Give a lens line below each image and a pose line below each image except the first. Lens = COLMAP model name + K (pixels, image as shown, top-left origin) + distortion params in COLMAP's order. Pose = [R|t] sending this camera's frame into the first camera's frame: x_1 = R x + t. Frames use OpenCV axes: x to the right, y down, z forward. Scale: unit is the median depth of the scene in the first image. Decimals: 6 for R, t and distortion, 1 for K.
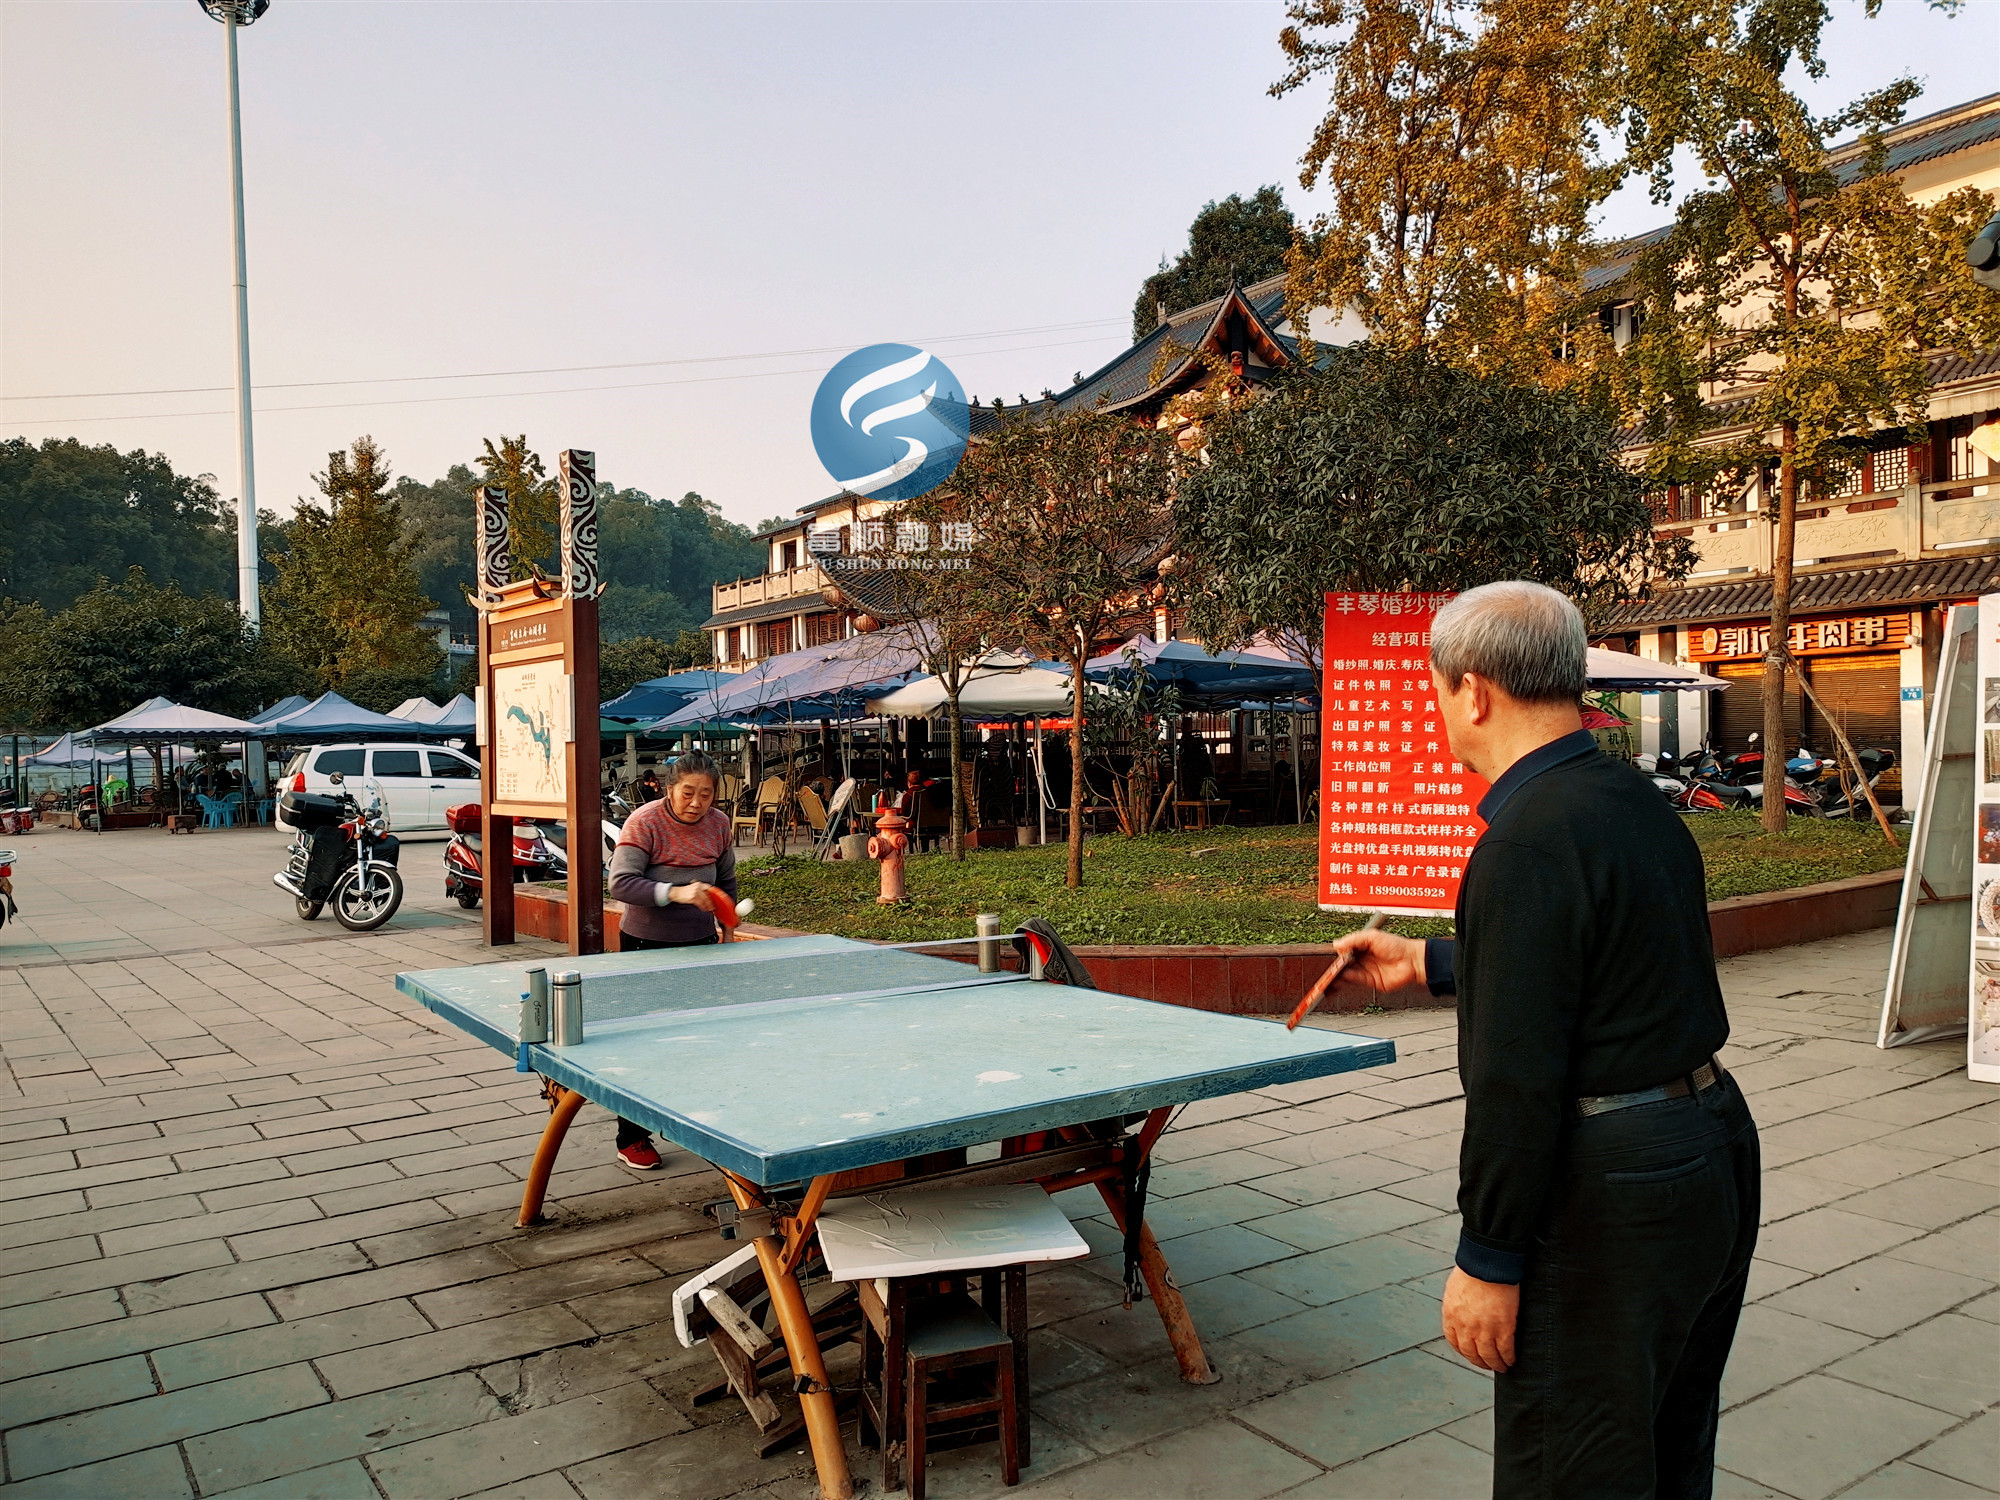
lens RADIAL K [[1539.3, 0, 996.1], [0, 1539.3, 746.6], [0, 0, 1]] dist [0.057281, -0.008737]
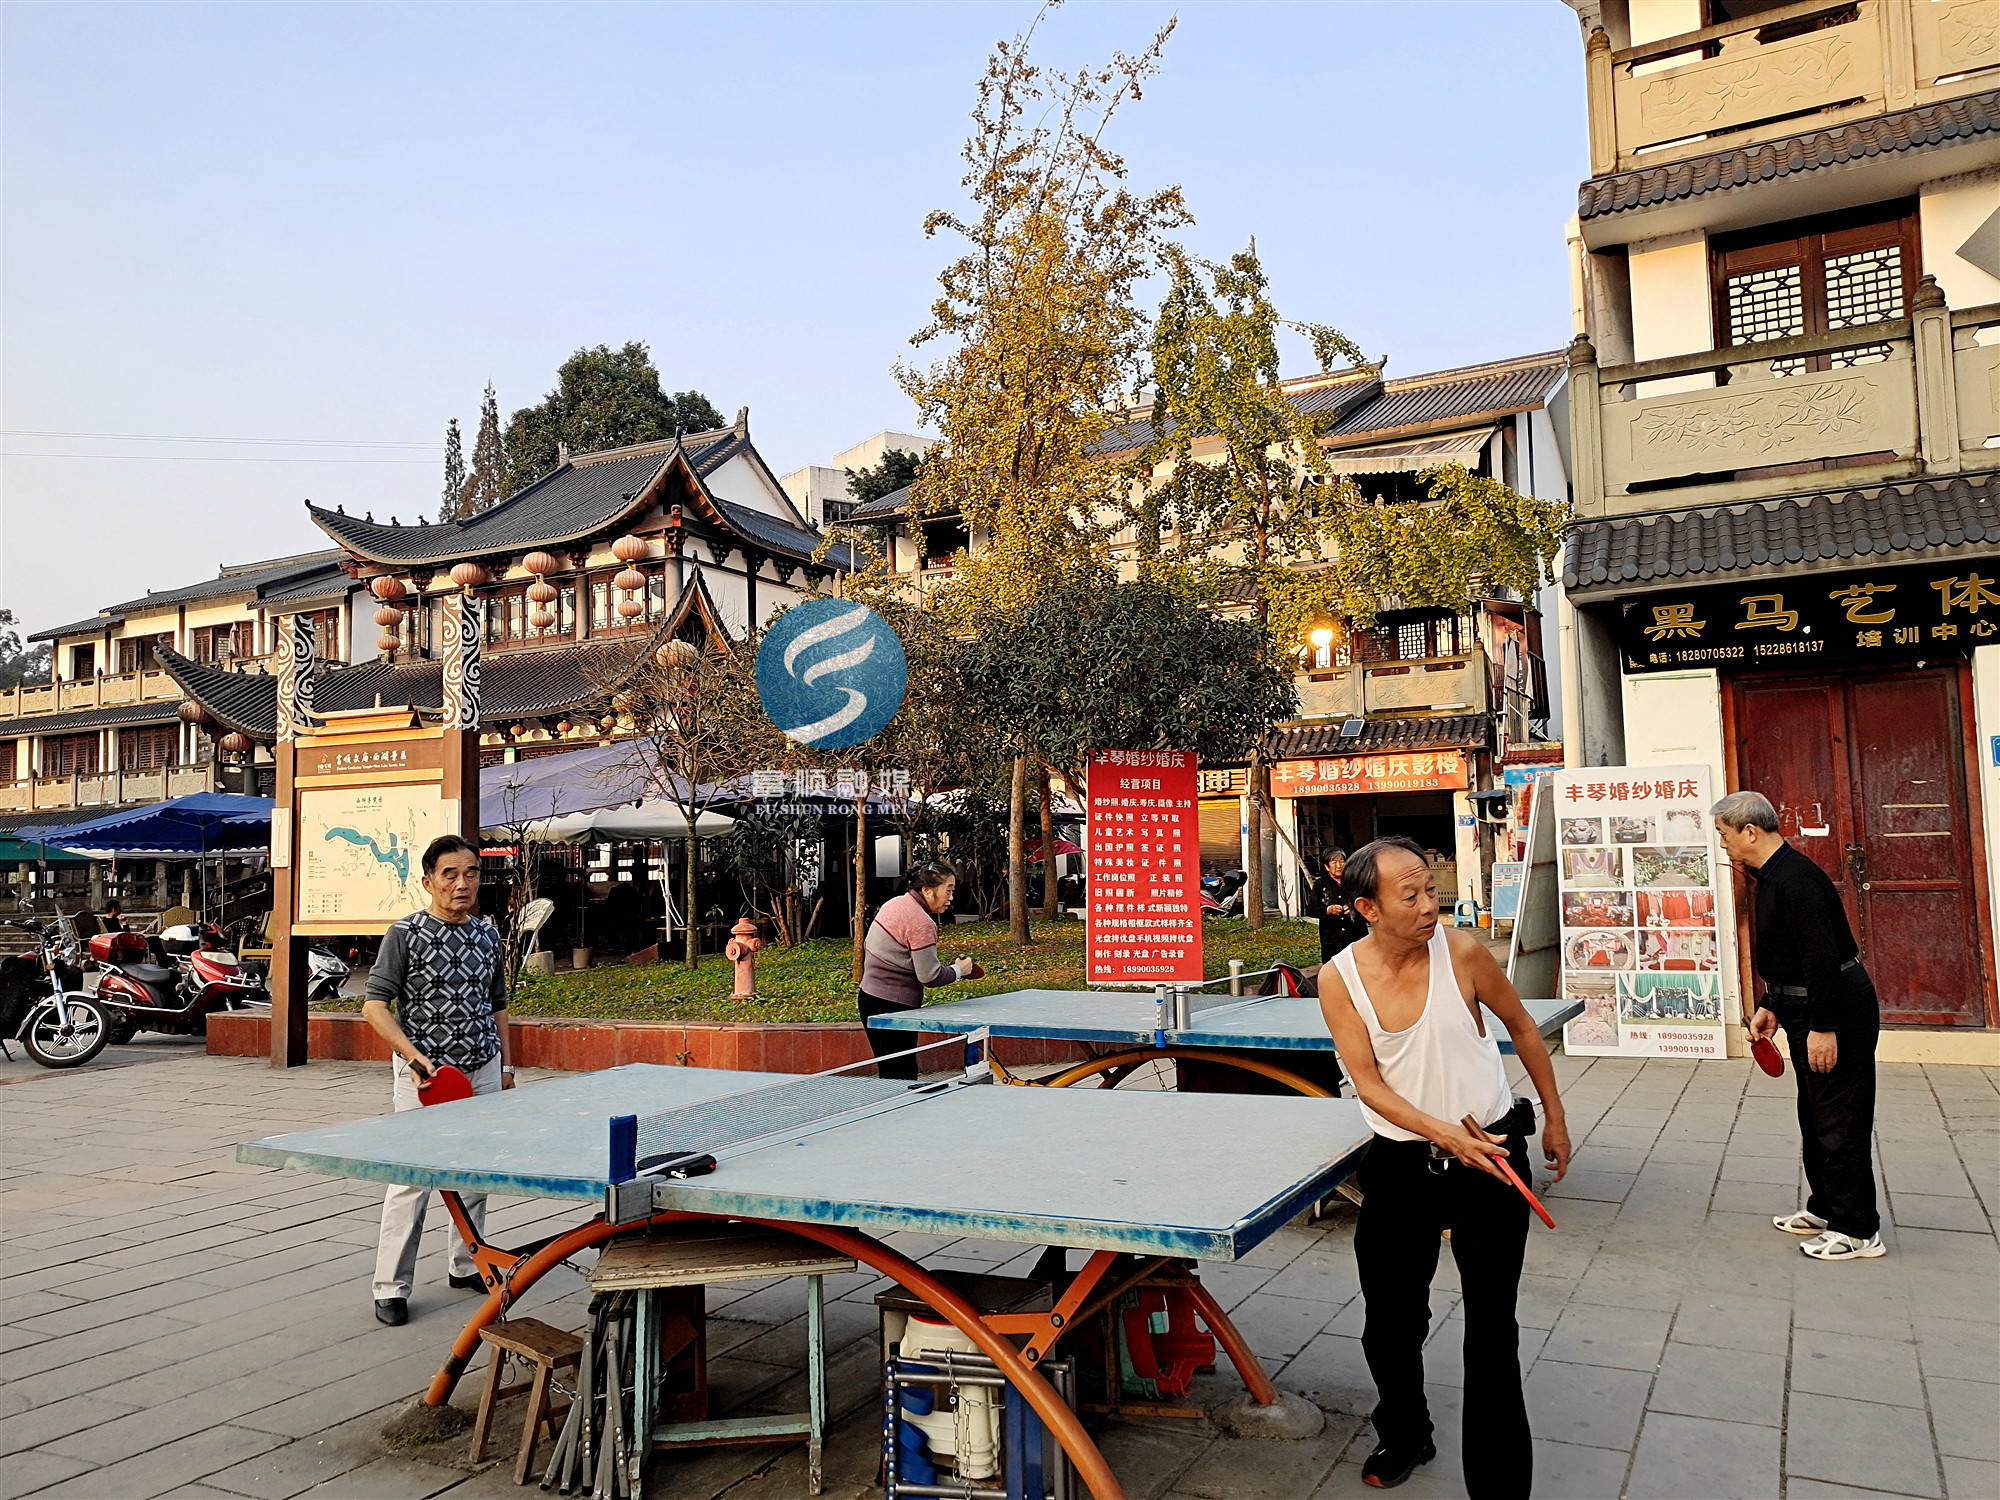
lens RADIAL K [[1539.3, 0, 1003.2], [0, 1539.3, 747.7], [0, 0, 1]] dist [0.057281, -0.008737]
pose [[0.885443, 0.032954, 0.463578, -0.477762], [0.005891, 0.996607, -0.082098, 0.009961], [-0.464711, 0.075424, 0.882244, -0.151339]]
